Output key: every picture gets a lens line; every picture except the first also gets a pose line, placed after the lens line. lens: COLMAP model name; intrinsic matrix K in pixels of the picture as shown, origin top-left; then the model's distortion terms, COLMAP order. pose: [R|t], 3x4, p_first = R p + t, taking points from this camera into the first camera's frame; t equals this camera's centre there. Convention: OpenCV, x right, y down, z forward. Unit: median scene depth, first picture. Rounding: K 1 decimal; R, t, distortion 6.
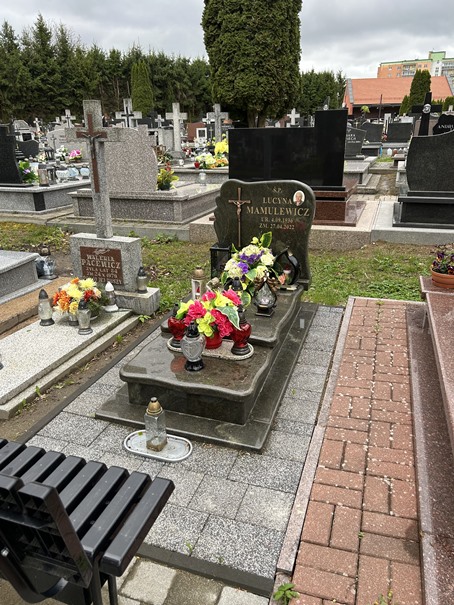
lens RADIAL K [[458.2, 0, 226.0], [0, 458.2, 303.6], [0, 0, 1]] dist [0.015367, -0.012114]
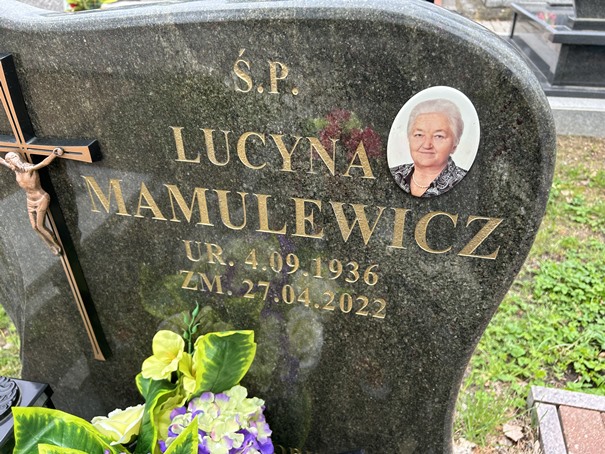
lens RADIAL K [[458.2, 0, 305.6], [0, 458.2, 225.5], [0, 0, 1]] dist [0.015367, -0.012114]
pose [[0.994526, -0.055828, 0.088326, 0.109937], [0.037533, 0.979752, 0.196665, -0.231158], [-0.097517, -0.192273, 0.976484, 0.865419]]
